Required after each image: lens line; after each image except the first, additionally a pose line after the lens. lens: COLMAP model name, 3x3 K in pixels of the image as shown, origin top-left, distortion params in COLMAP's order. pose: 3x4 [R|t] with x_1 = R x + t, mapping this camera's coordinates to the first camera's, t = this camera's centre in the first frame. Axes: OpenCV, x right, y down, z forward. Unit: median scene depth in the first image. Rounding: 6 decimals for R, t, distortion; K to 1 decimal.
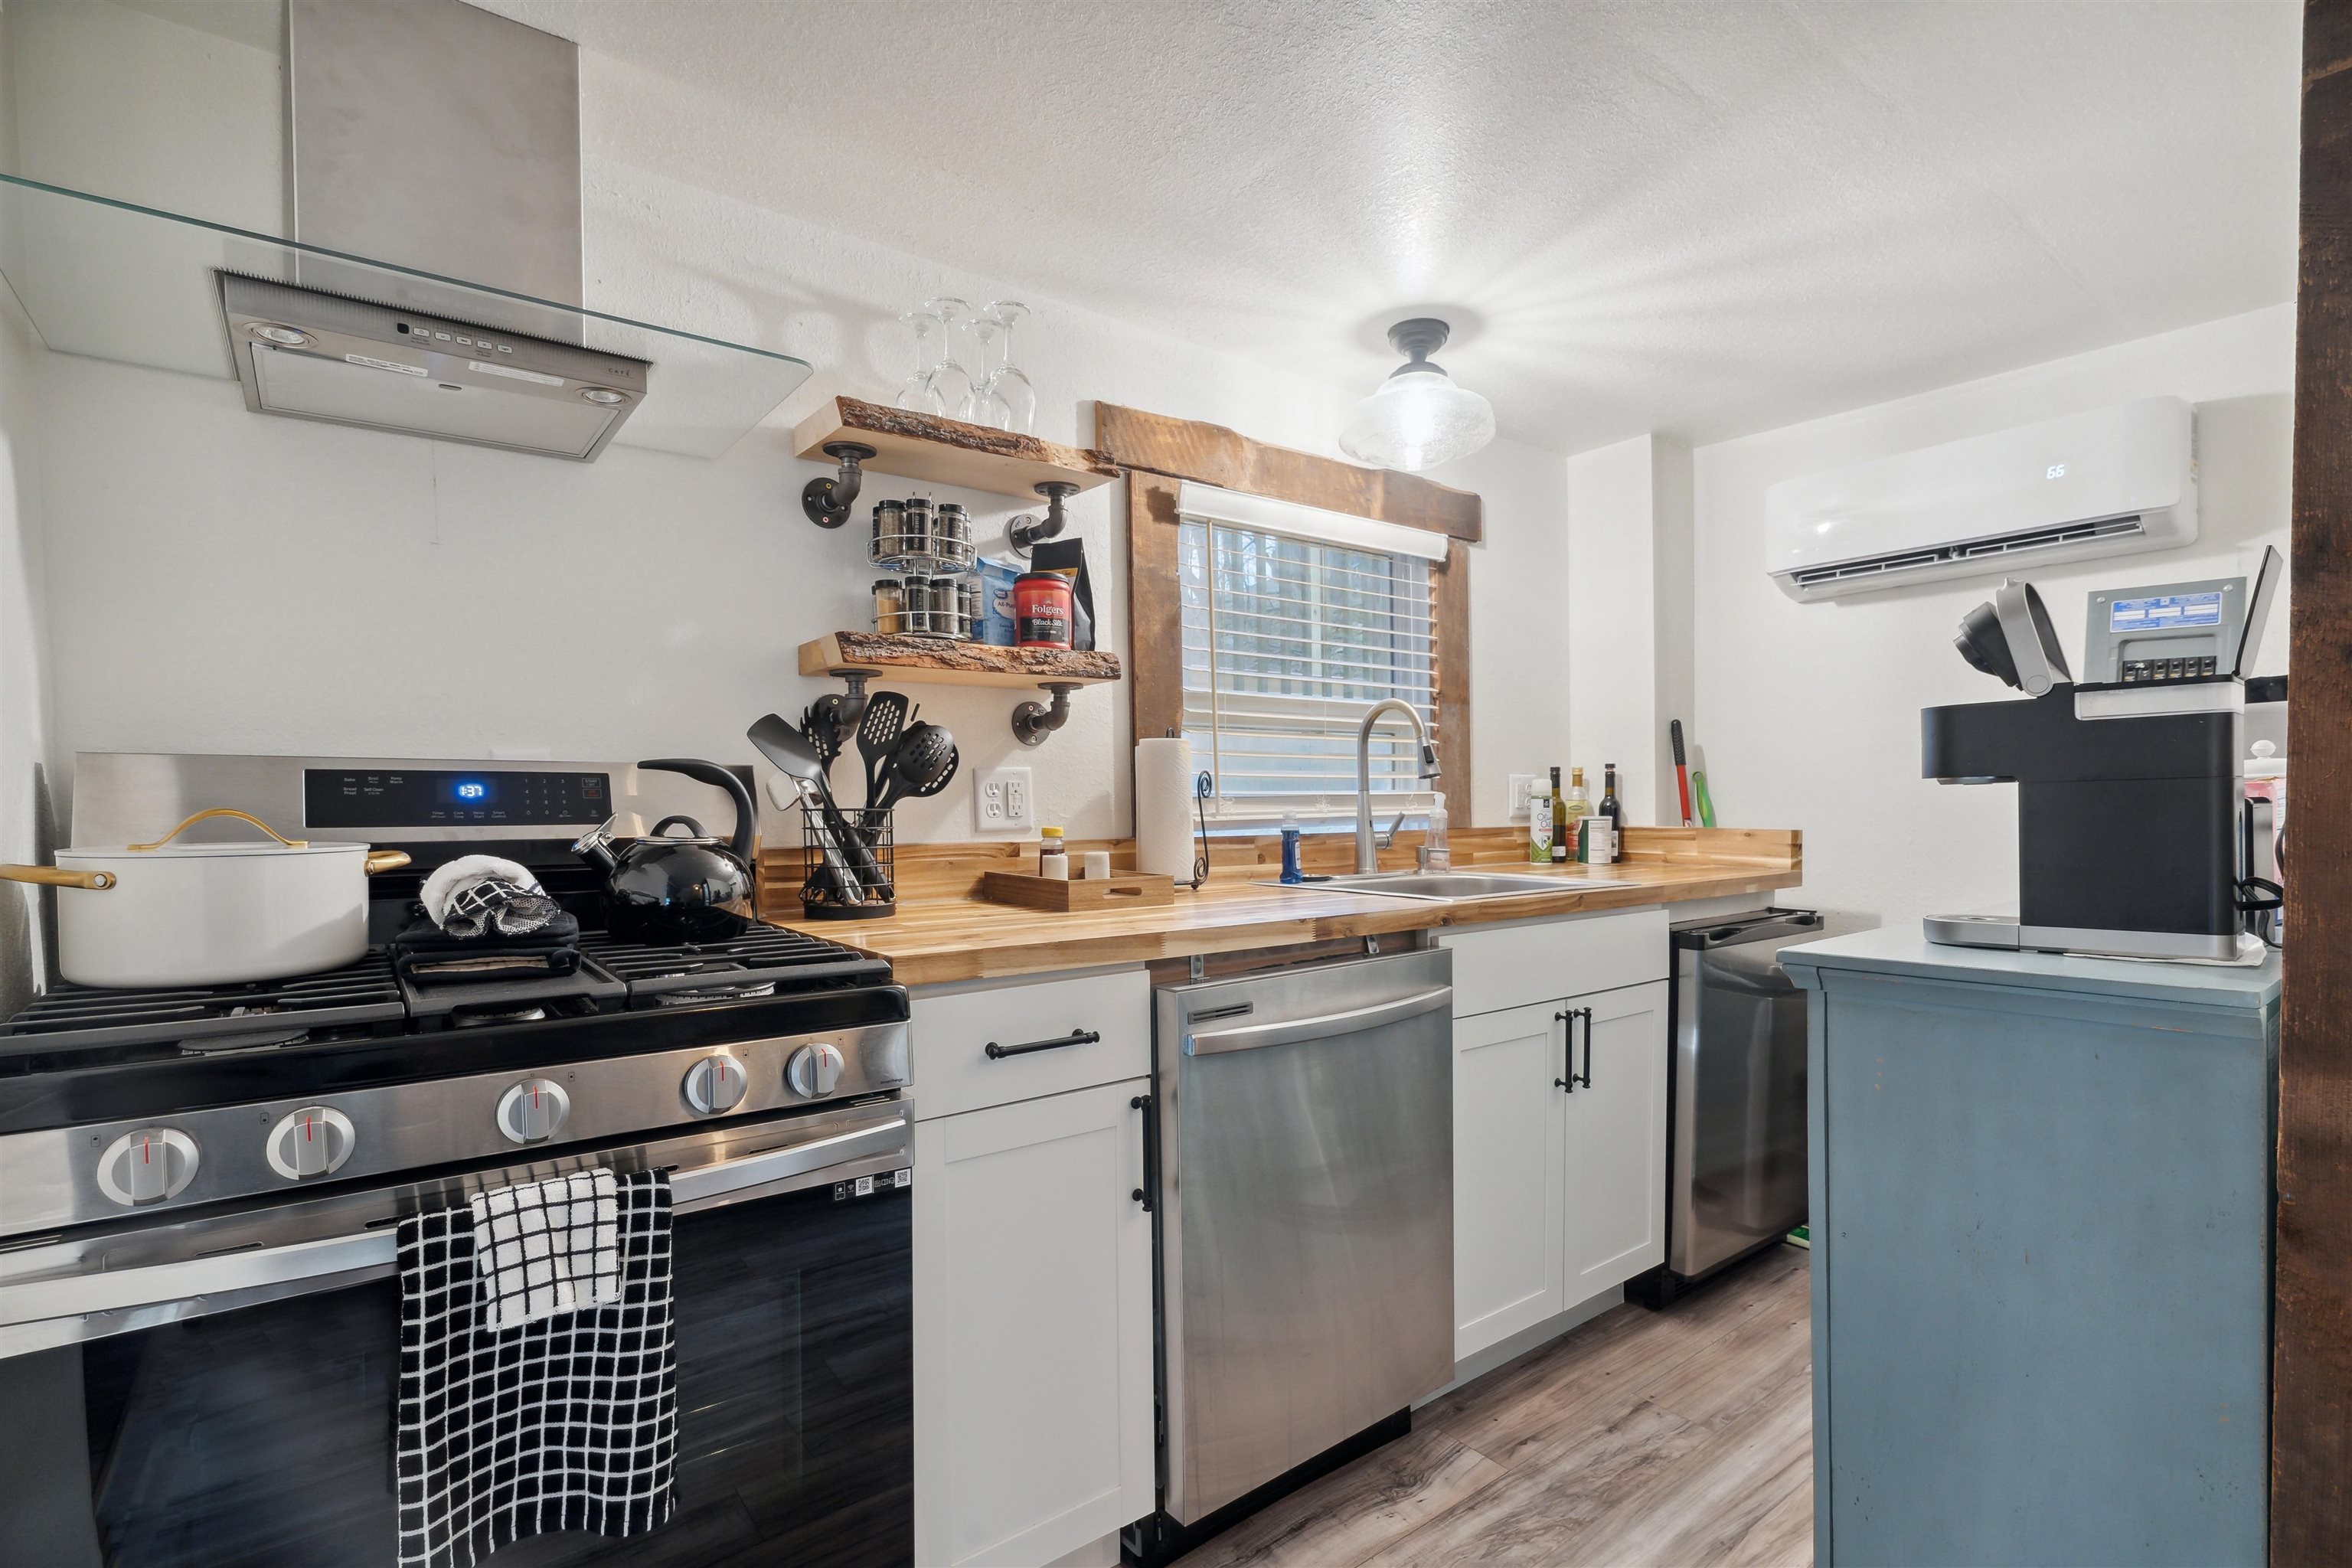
lens RADIAL K [[1115.8, 0, 1168.3], [0, 1115.8, 842.5], [0, 0, 1]] dist [-0.005697, -0.000039]
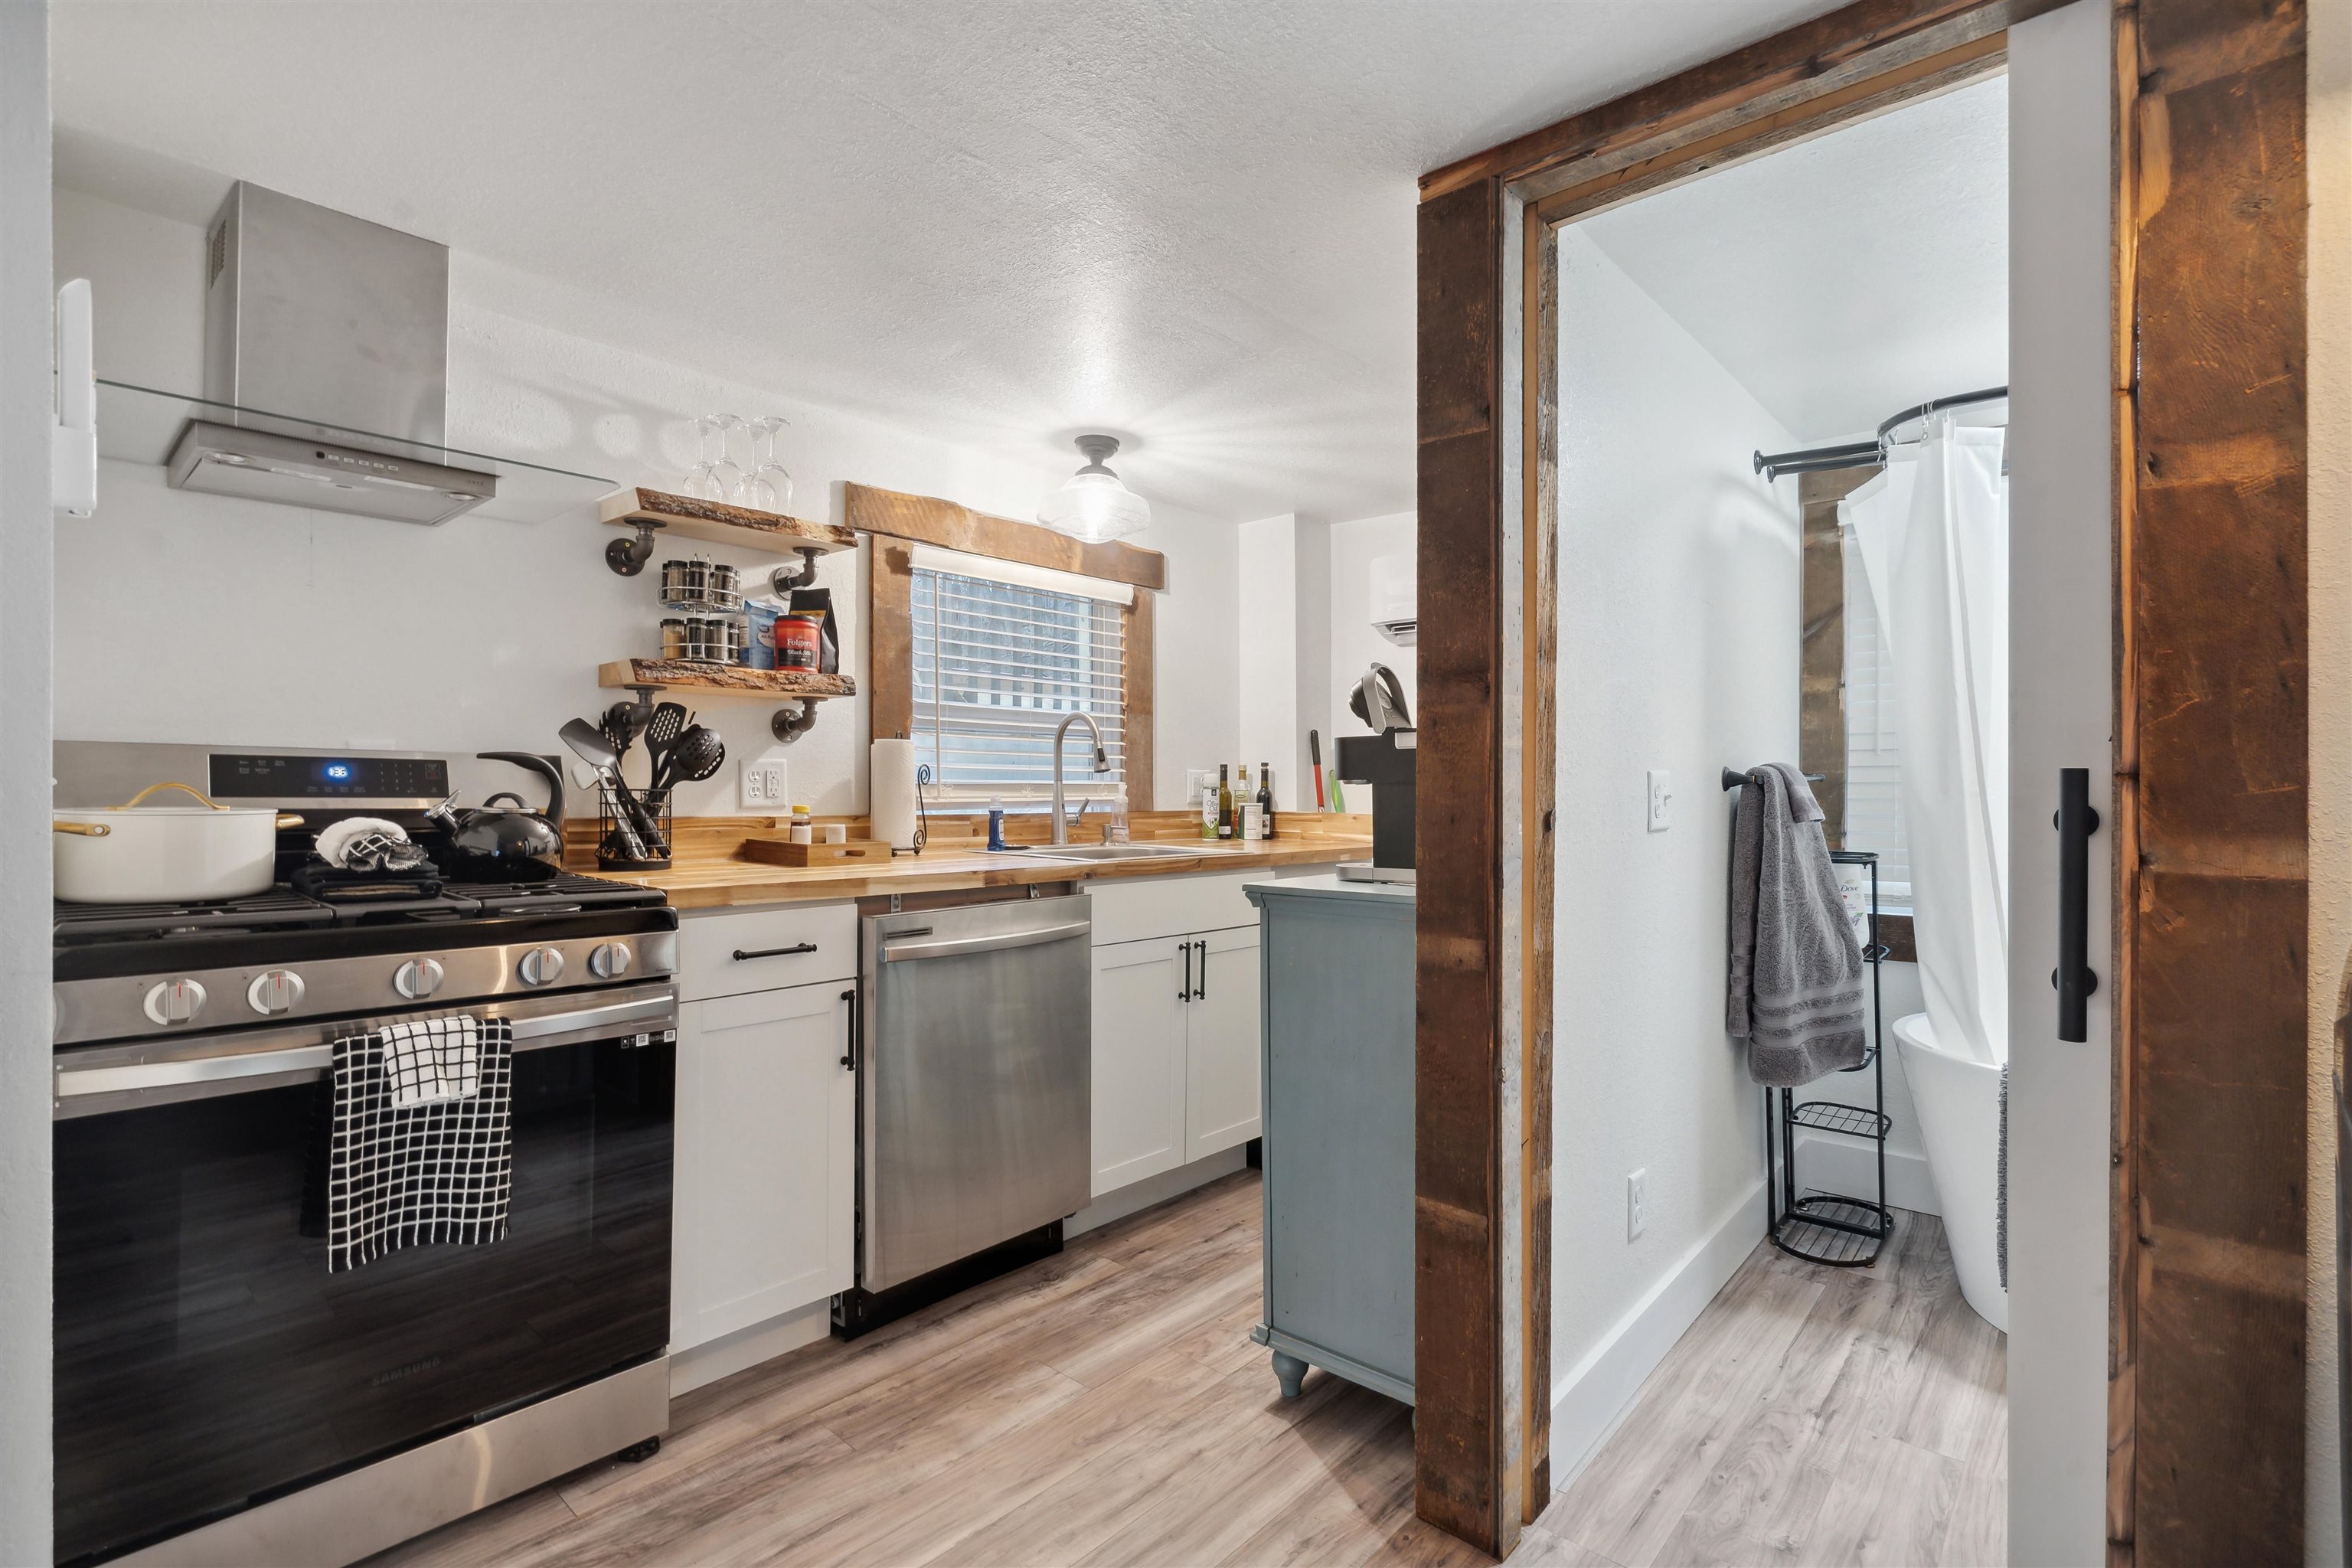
lens RADIAL K [[1103.6, 0, 1176.0], [0, 1103.6, 784.0], [0, 0, 1]] dist [-0.000505, 0.001216]
pose [[0.983624, 0.016392, 0.179484, 0.103522], [-0.009371, 0.999160, -0.039896, 0.009659], [-0.179987, 0.037560, 0.982952, -0.385665]]
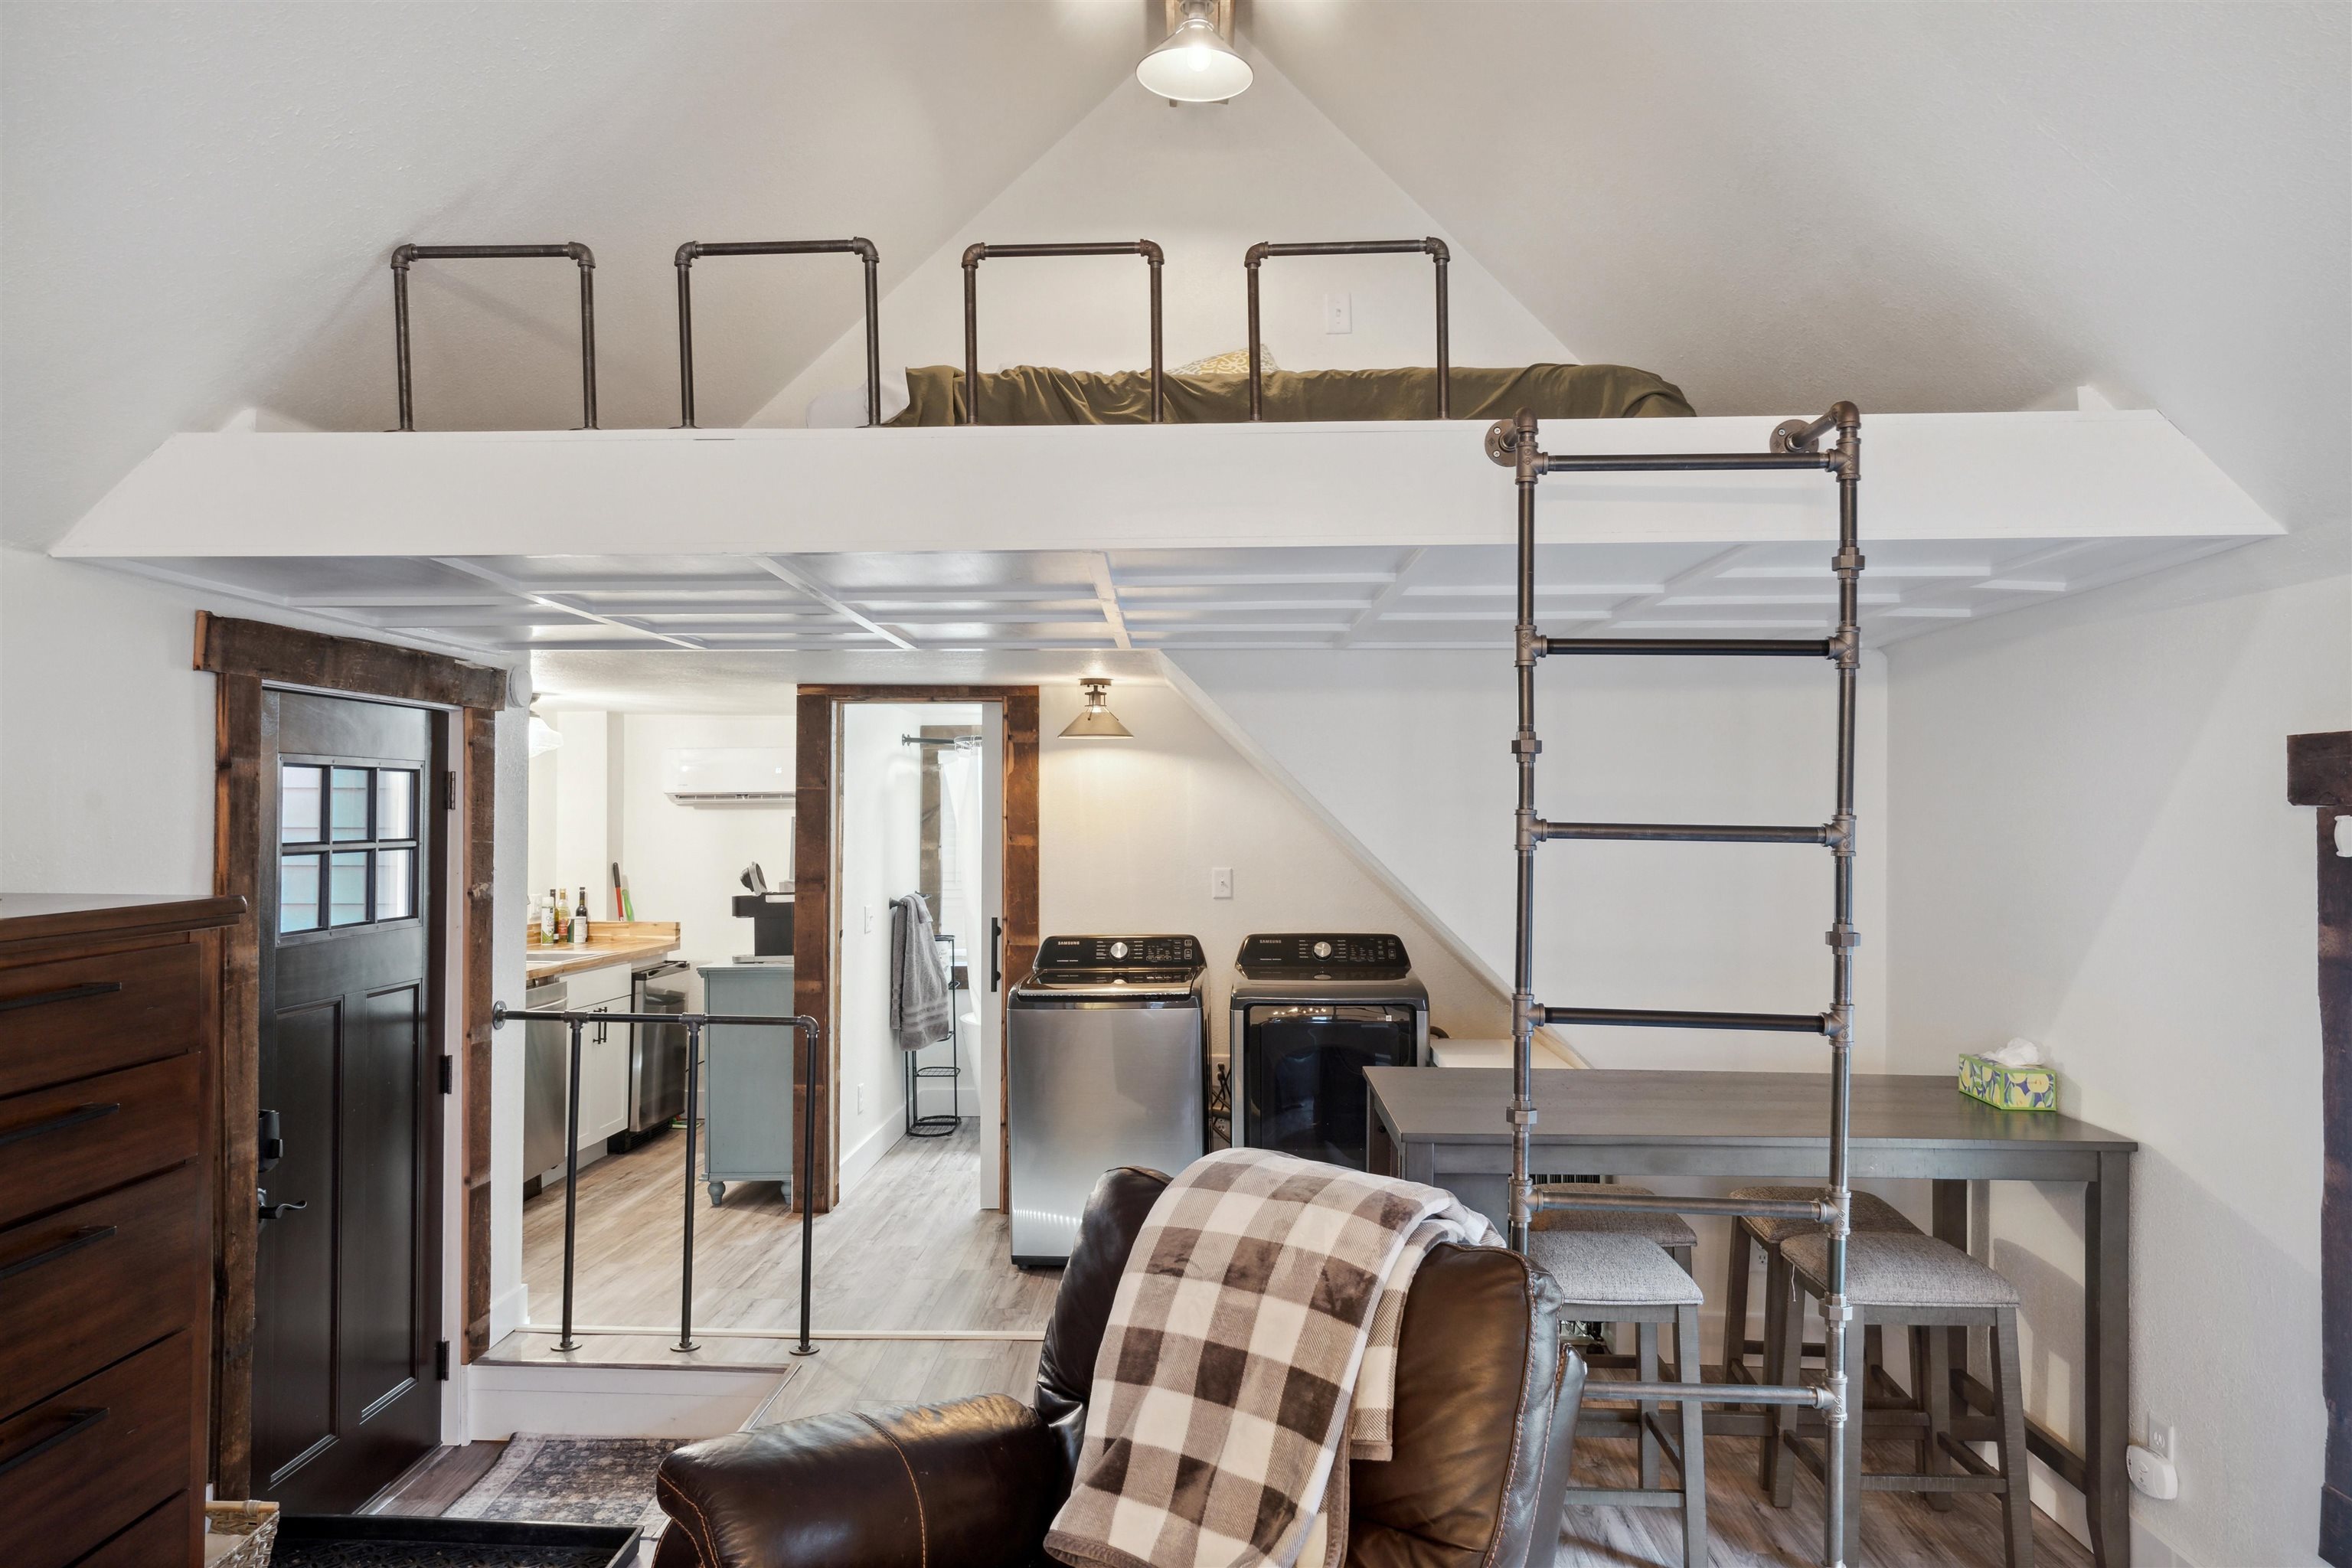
lens RADIAL K [[1551.7, 0, 1188.1], [0, 1551.7, 777.5], [0, 0, 1]] dist [0.009539, 0.001154]
pose [[0.634947, 0.038315, 0.771605, -1.494382], [0.021850, 0.997479, -0.067512, -0.090154], [-0.772247, 0.059726, 0.632509, -2.193499]]
